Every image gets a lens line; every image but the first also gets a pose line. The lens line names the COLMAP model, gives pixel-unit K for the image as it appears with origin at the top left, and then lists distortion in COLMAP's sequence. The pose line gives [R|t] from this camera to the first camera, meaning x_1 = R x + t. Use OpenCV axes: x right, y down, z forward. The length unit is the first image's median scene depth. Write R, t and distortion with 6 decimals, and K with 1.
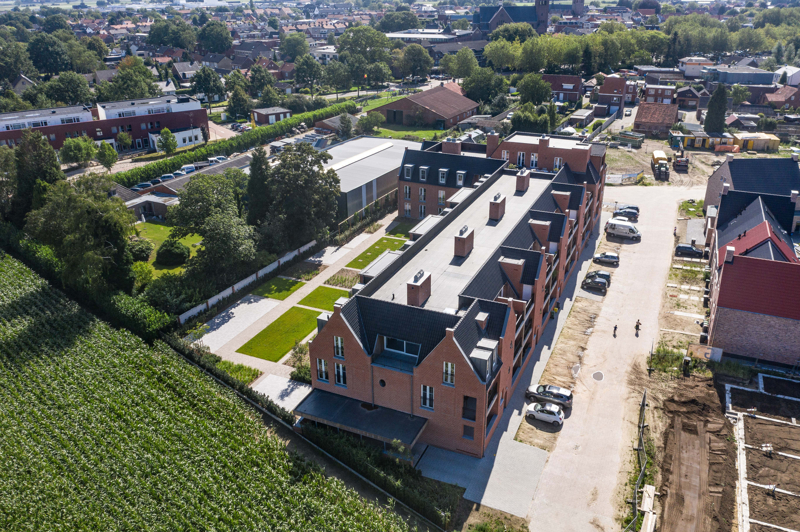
lens RADIAL K [[644.3, 0, 400.0], [0, 644.3, 266.0], [0, 0, 1]] dist [-0.025579, 0.001697]
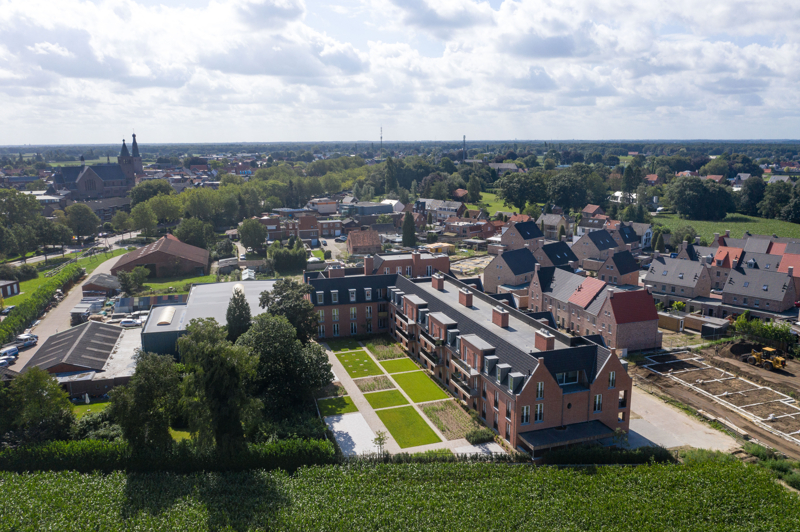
lens RADIAL K [[644.3, 0, 400.0], [0, 644.3, 266.0], [0, 0, 1]] dist [-0.025579, 0.001697]
pose [[0.725701, -0.127079, 0.676172, -0.802440], [0.276266, 0.953905, -0.117227, -0.033250], [-0.630106, 0.271876, 0.727358, 0.077043]]
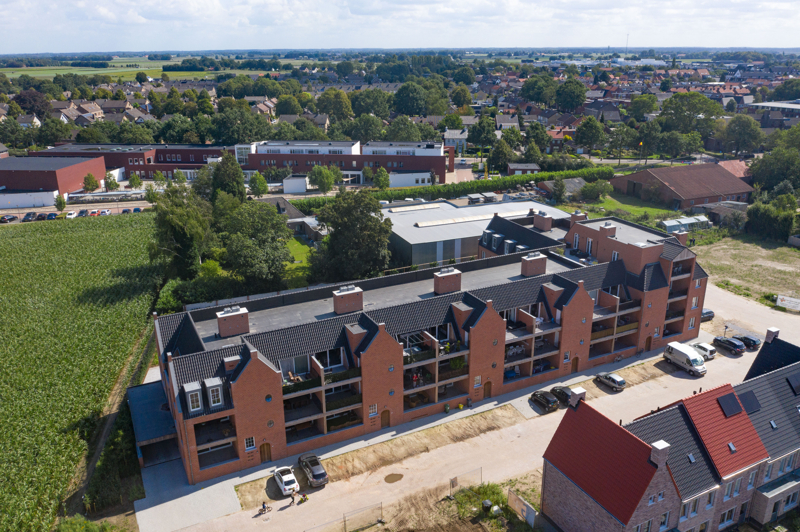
lens RADIAL K [[644.3, 0, 400.0], [0, 644.3, 266.0], [0, 0, 1]] dist [-0.025579, 0.001697]
pose [[0.776489, 0.210533, -0.593919, 0.612163], [-0.256943, 0.966404, 0.006646, -0.095784], [0.575365, 0.147443, 0.804497, 0.186285]]
